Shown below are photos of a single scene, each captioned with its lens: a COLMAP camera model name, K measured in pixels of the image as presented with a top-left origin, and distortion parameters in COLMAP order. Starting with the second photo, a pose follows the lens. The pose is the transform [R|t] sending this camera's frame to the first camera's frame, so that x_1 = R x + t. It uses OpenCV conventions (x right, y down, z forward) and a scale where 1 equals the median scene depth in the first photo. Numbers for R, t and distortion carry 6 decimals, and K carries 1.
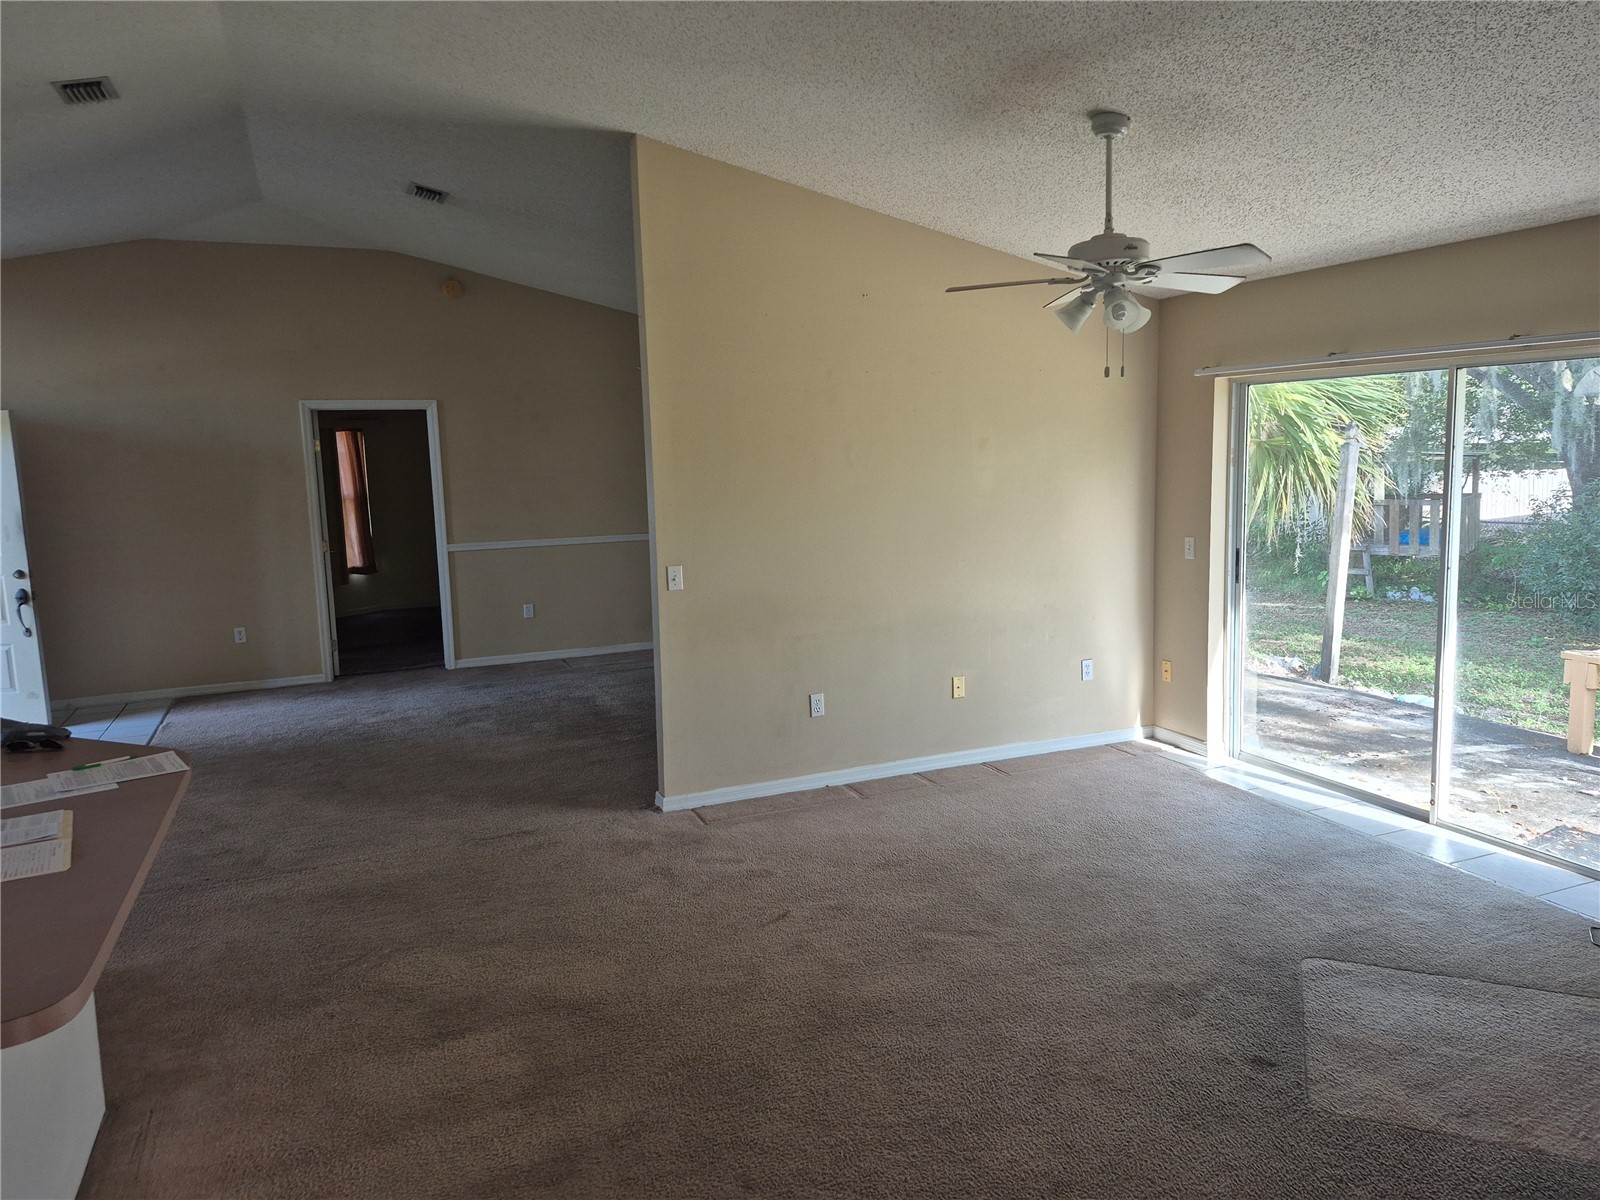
lens RADIAL K [[1105.0, 0, 791.2], [0, 1105.0, 573.5], [0, 0, 1]] dist [0.134353, -0.229543]
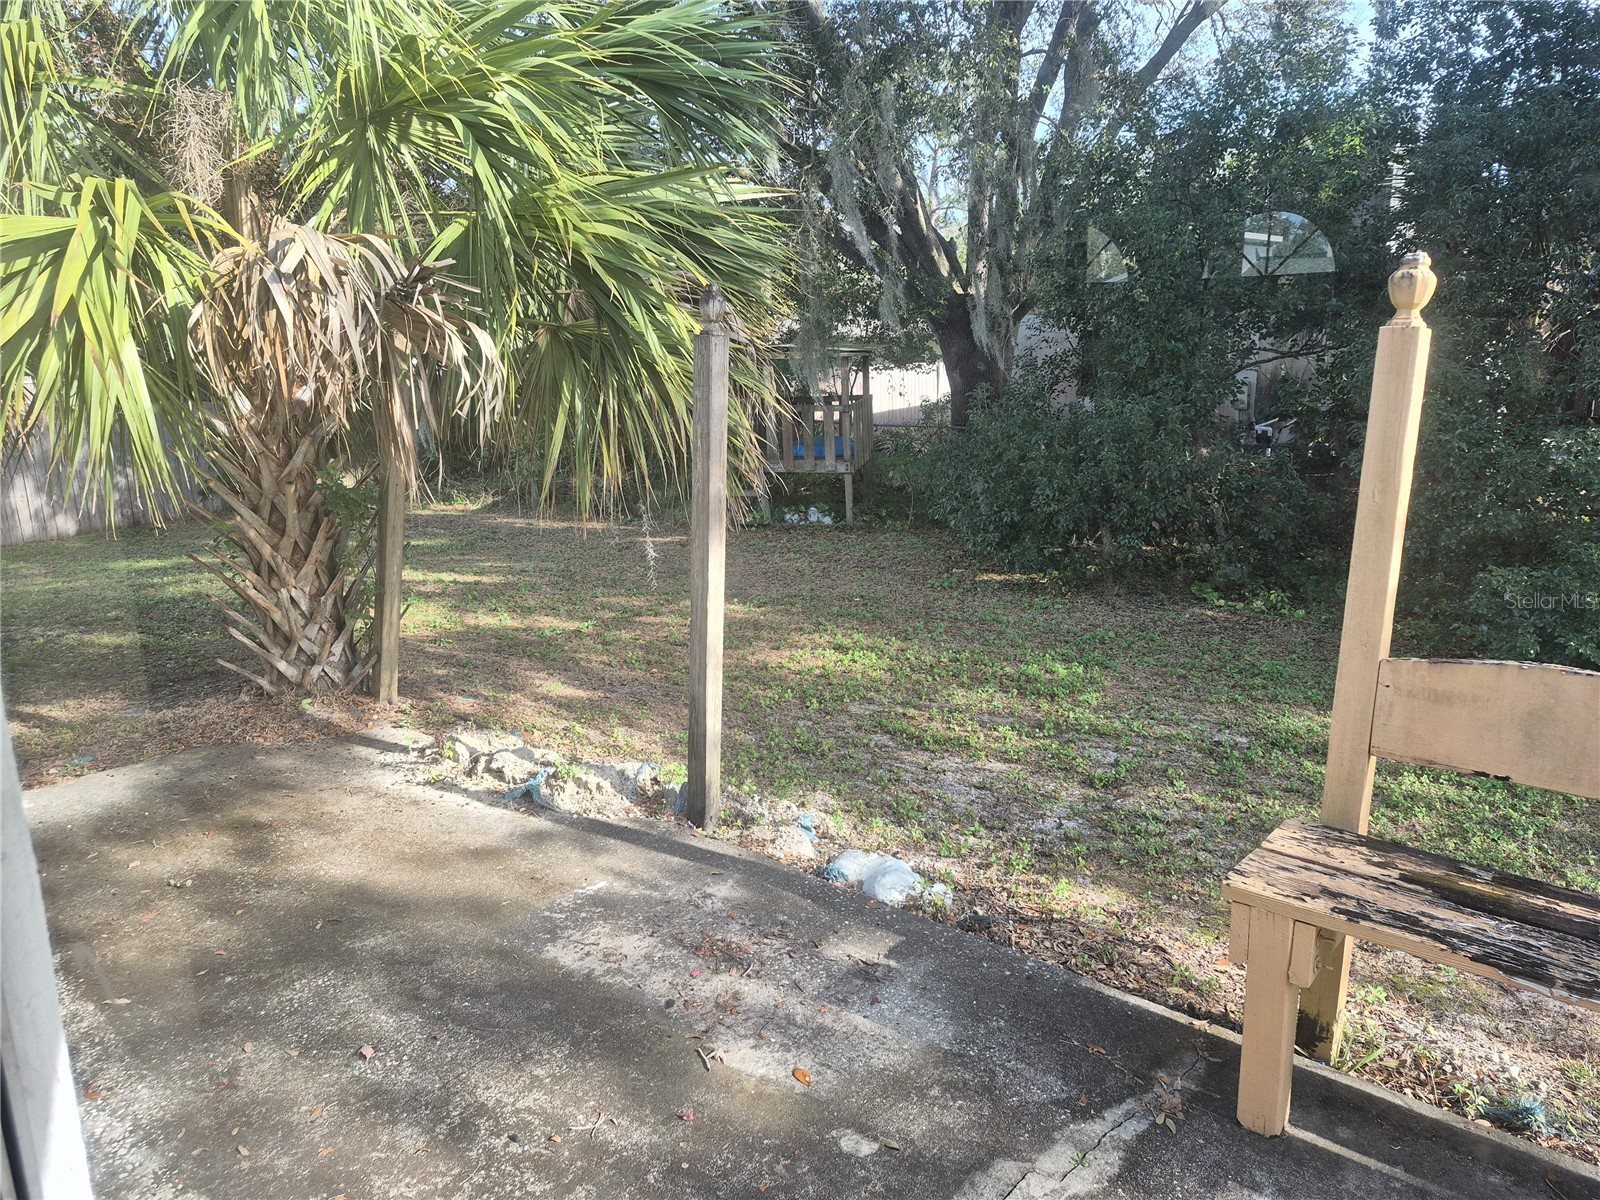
lens RADIAL K [[1105.0, 0, 791.2], [0, 1105.0, 573.5], [0, 0, 1]] dist [0.134353, -0.229543]
pose [[0.877459, -0.099356, 0.469249, 0.278344], [0.055025, 0.992703, 0.107297, -0.058919], [-0.476486, -0.068328, 0.876523, 0.533081]]
